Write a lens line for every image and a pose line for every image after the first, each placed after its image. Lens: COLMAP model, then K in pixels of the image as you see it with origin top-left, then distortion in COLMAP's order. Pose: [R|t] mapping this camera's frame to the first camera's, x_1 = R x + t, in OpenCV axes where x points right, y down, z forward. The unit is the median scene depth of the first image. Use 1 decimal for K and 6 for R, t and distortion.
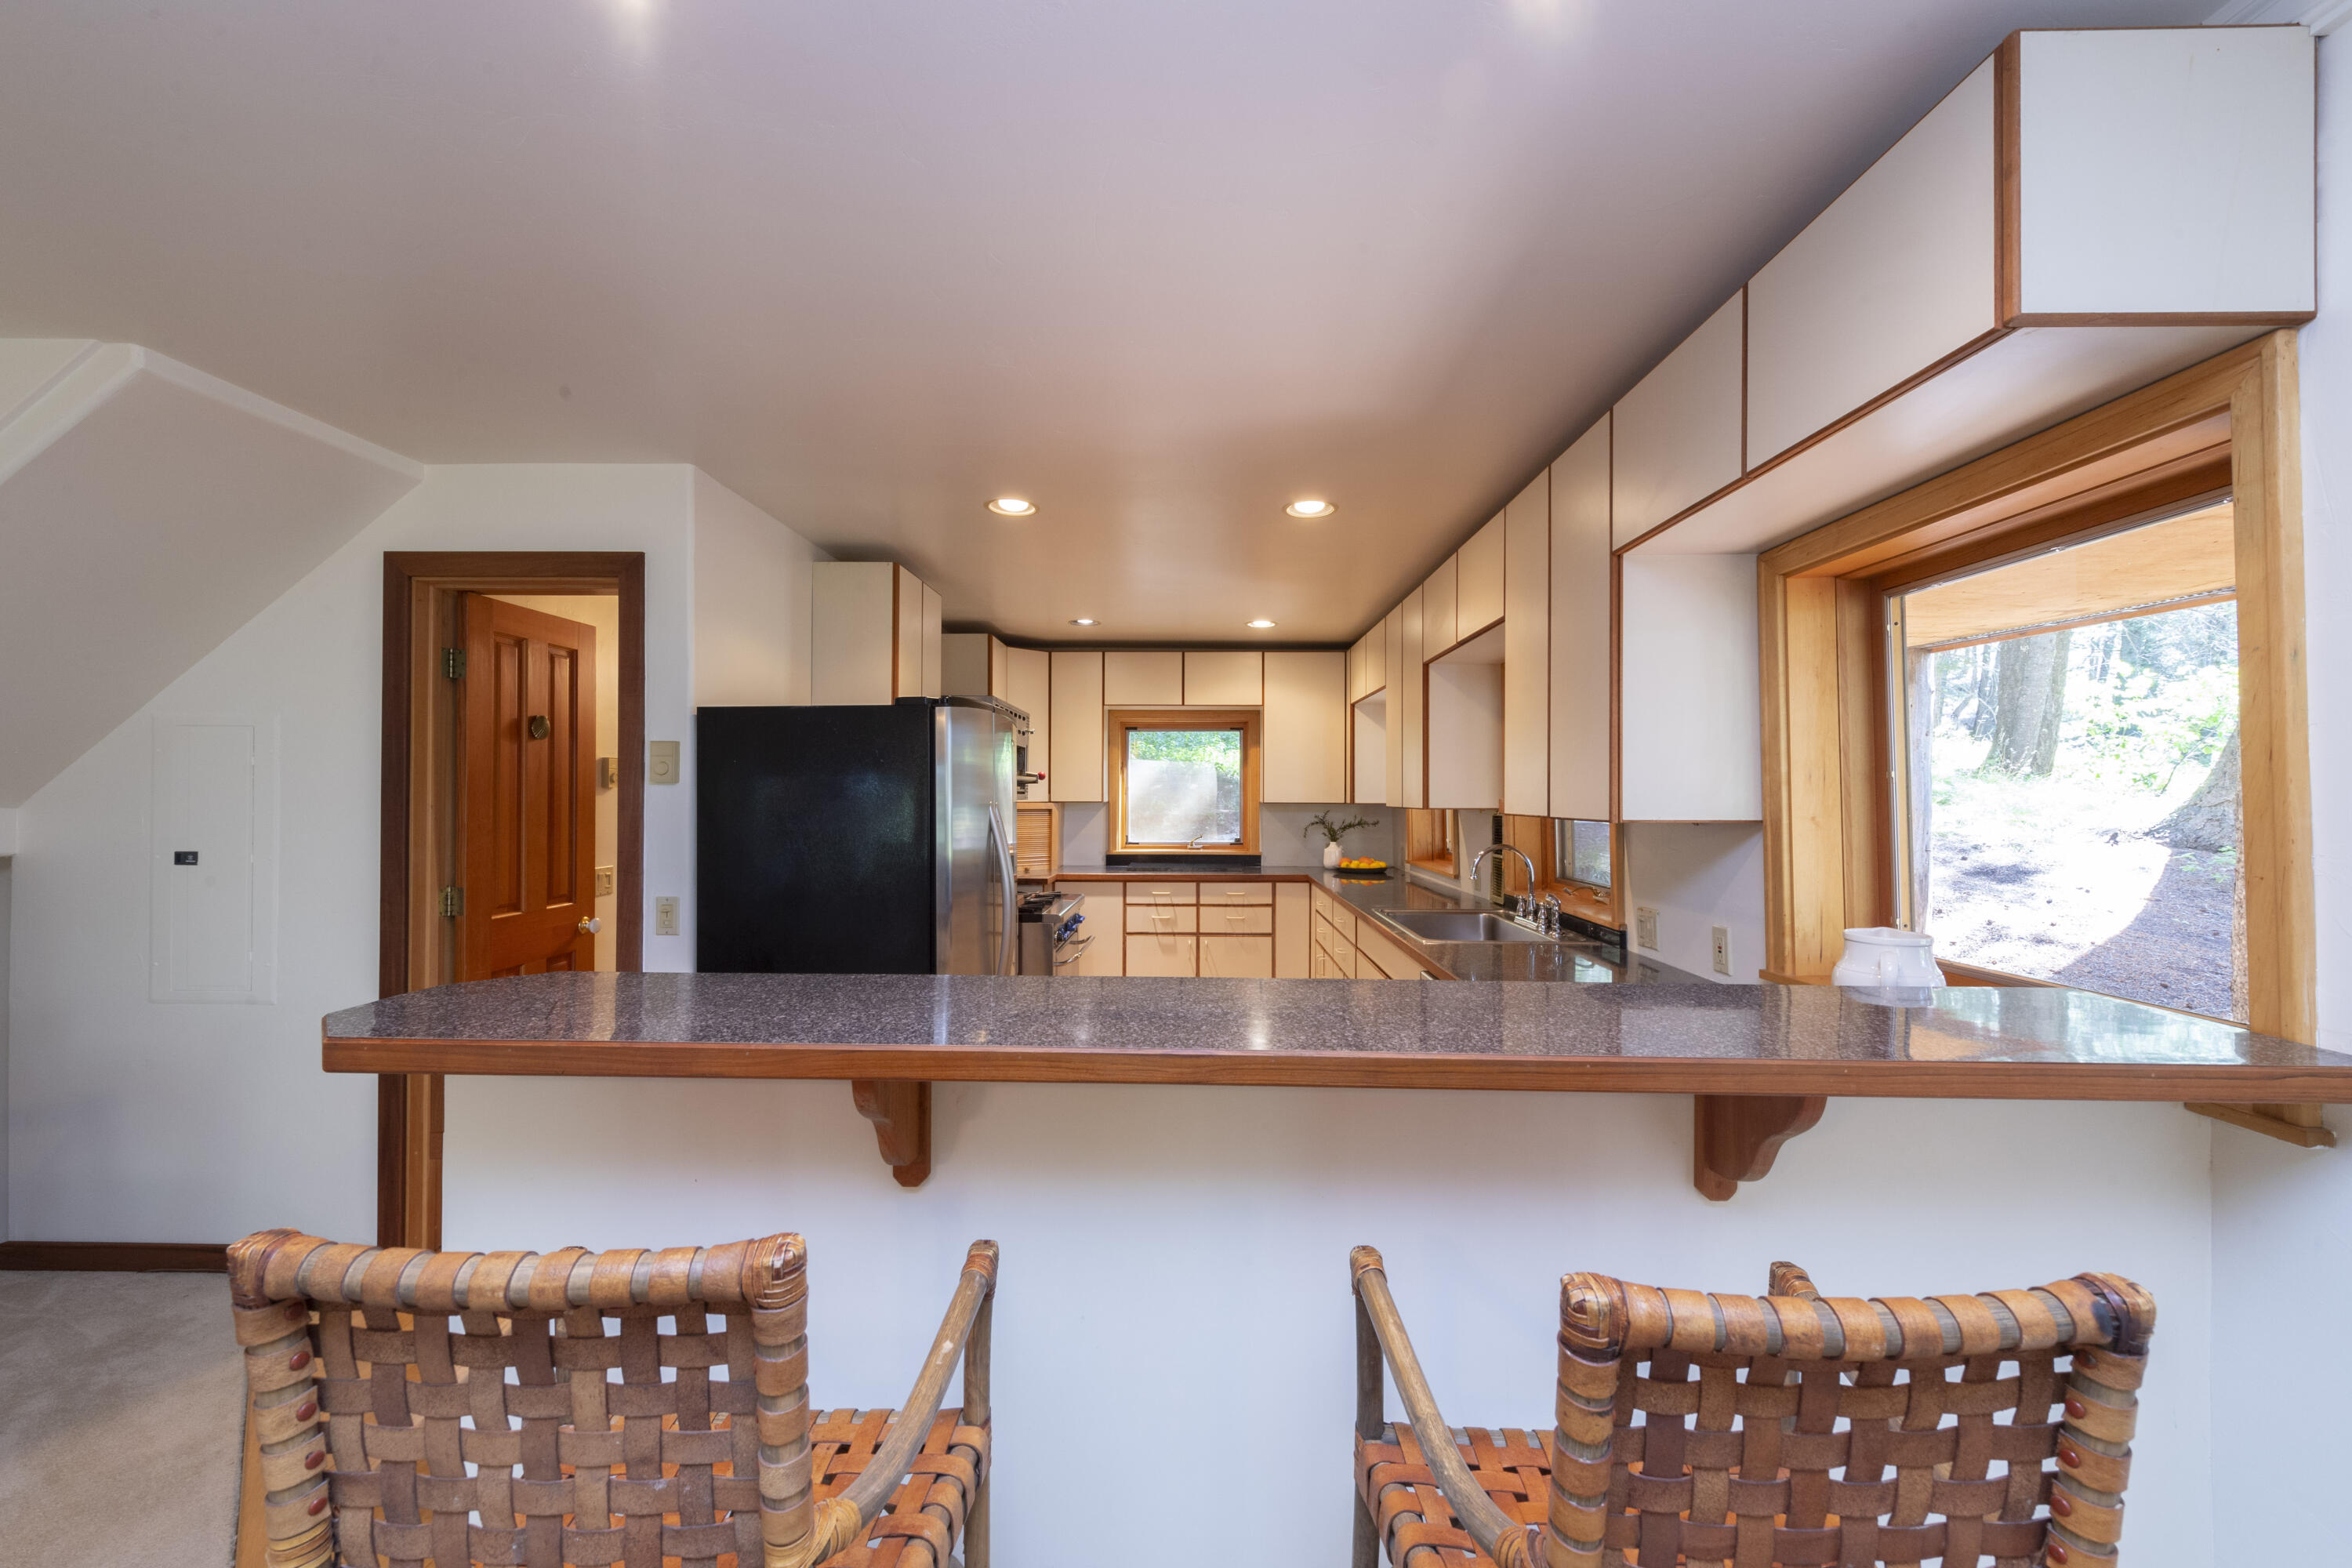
lens RADIAL K [[921.4, 0, 1170.4], [0, 921.4, 789.0], [0, 0, 1]] dist [-0.000810, -0.000170]
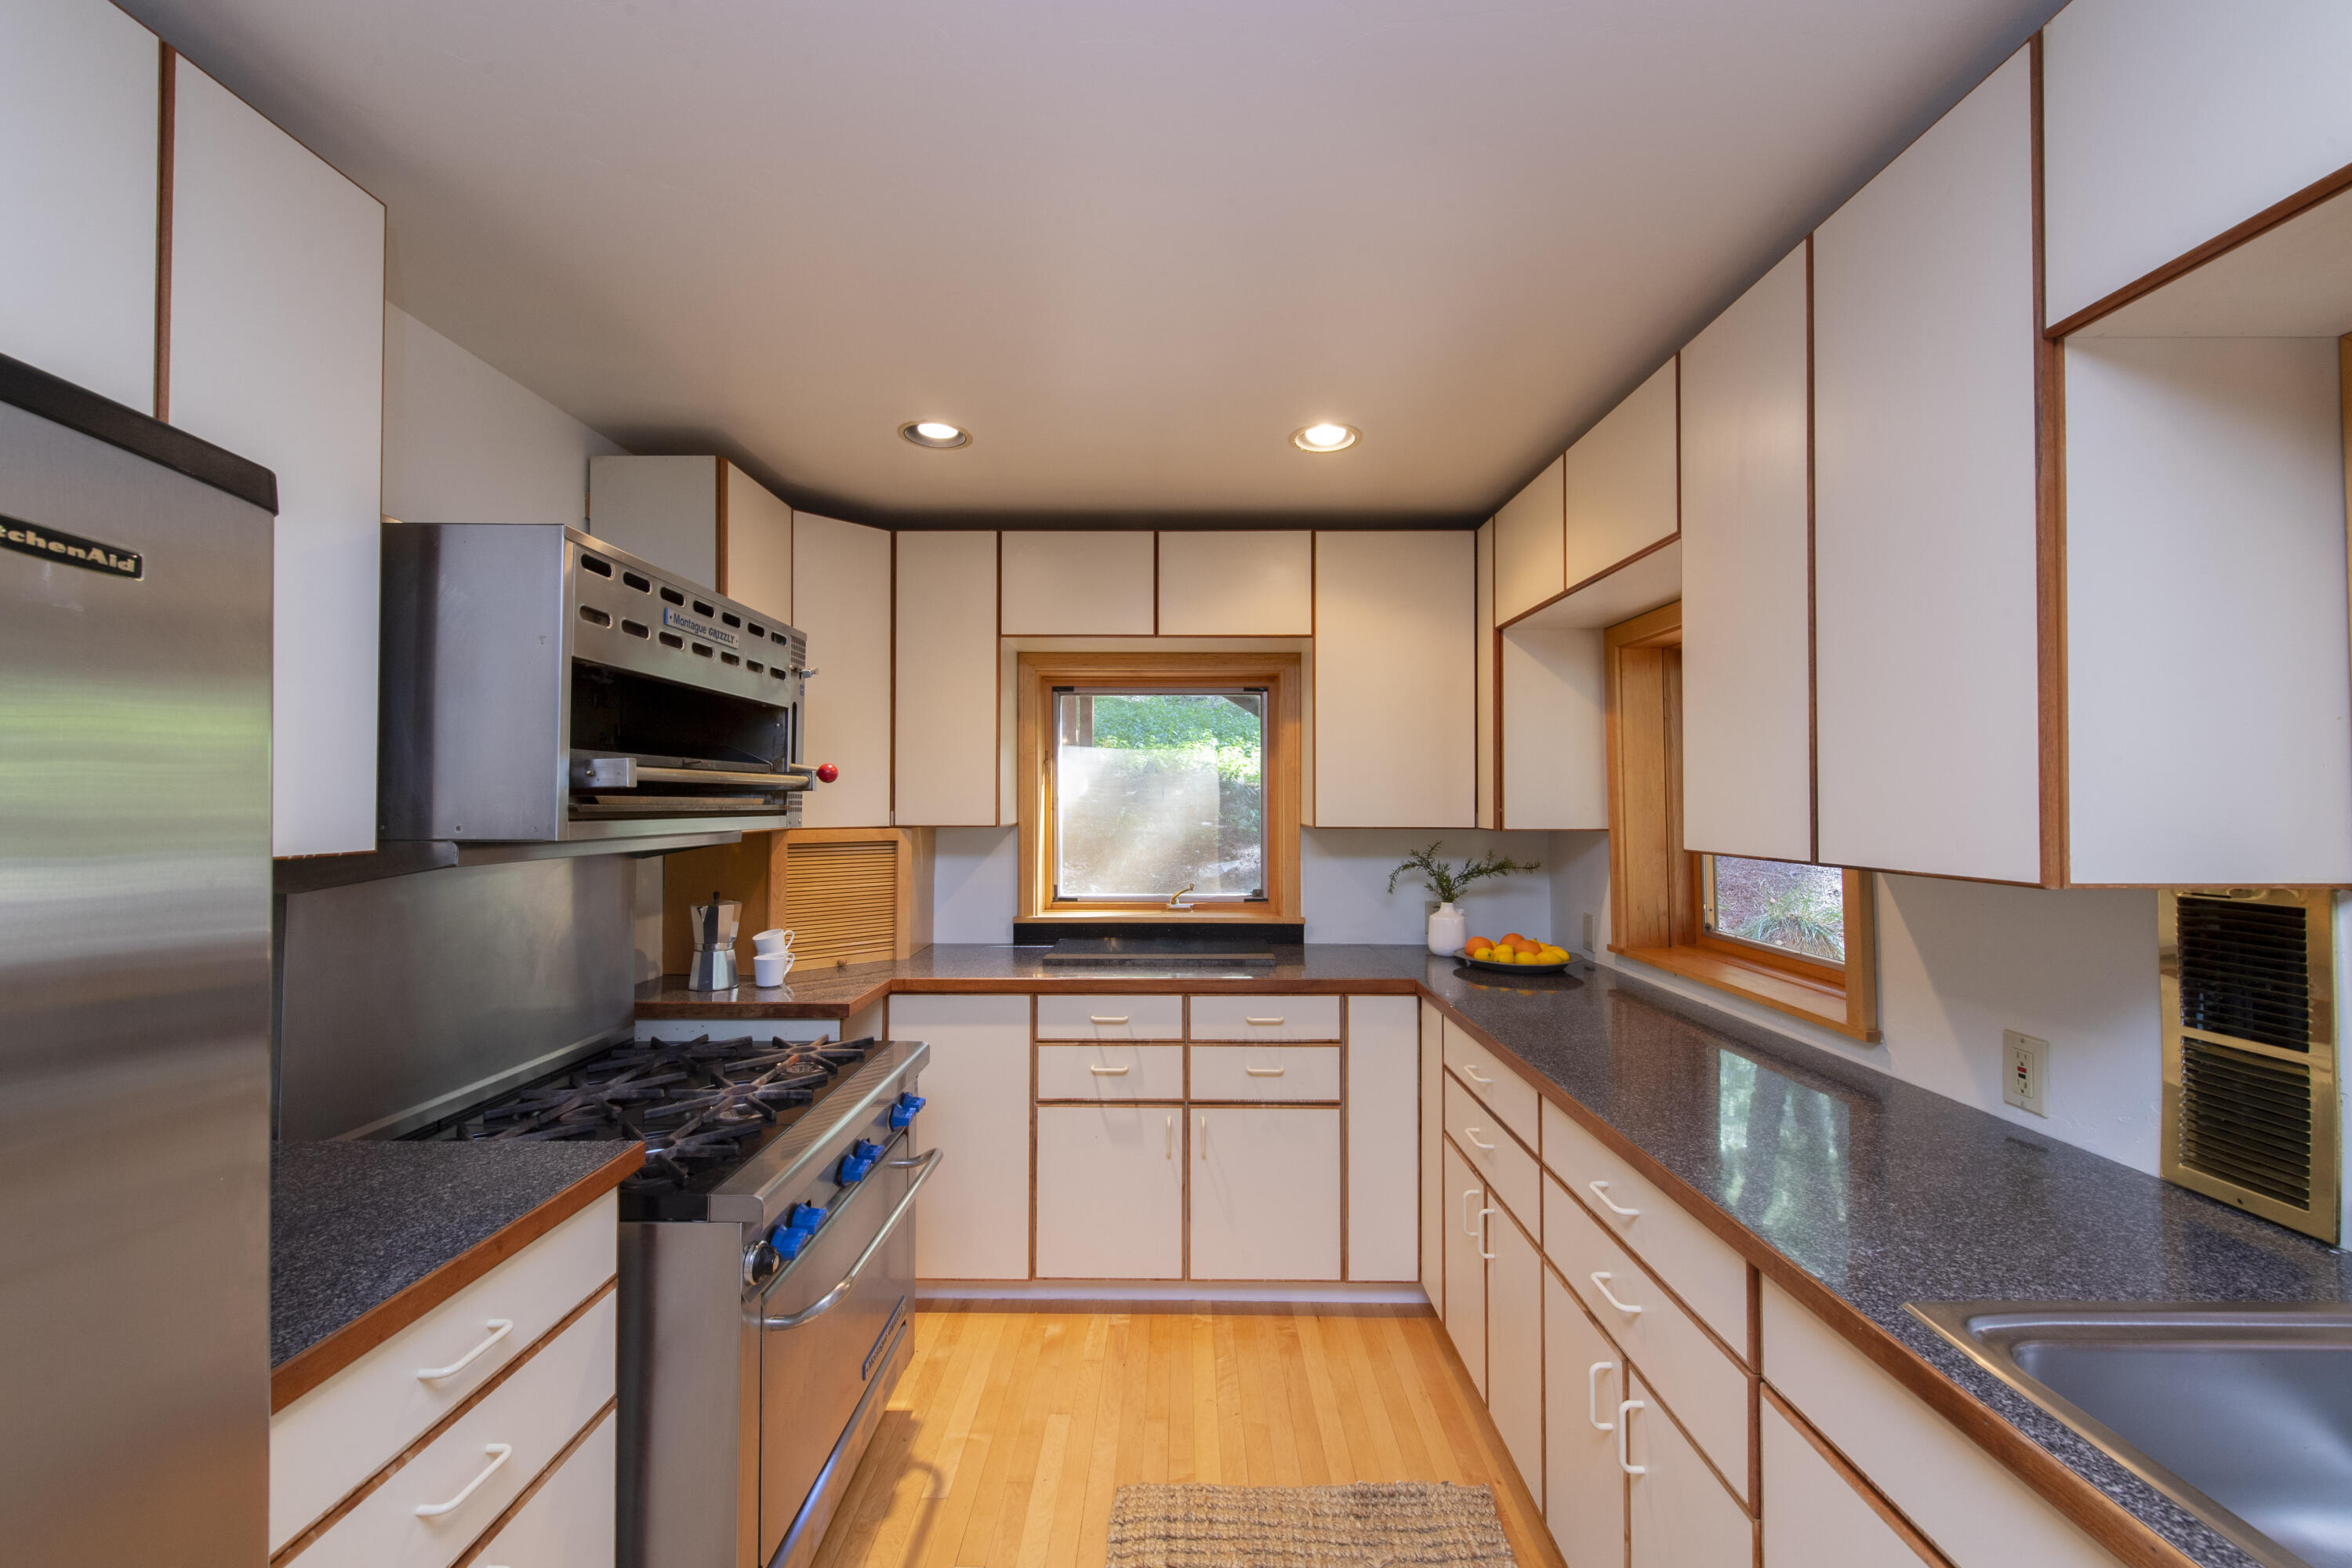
lens RADIAL K [[921.4, 0, 1170.4], [0, 921.4, 789.0], [0, 0, 1]] dist [-0.000810, -0.000170]
pose [[0.999862, -0.000301, 0.016604, 0.013138], [0.000462, 0.999953, -0.009714, -0.001685], [-0.016601, 0.009721, 0.999815, 0.499513]]
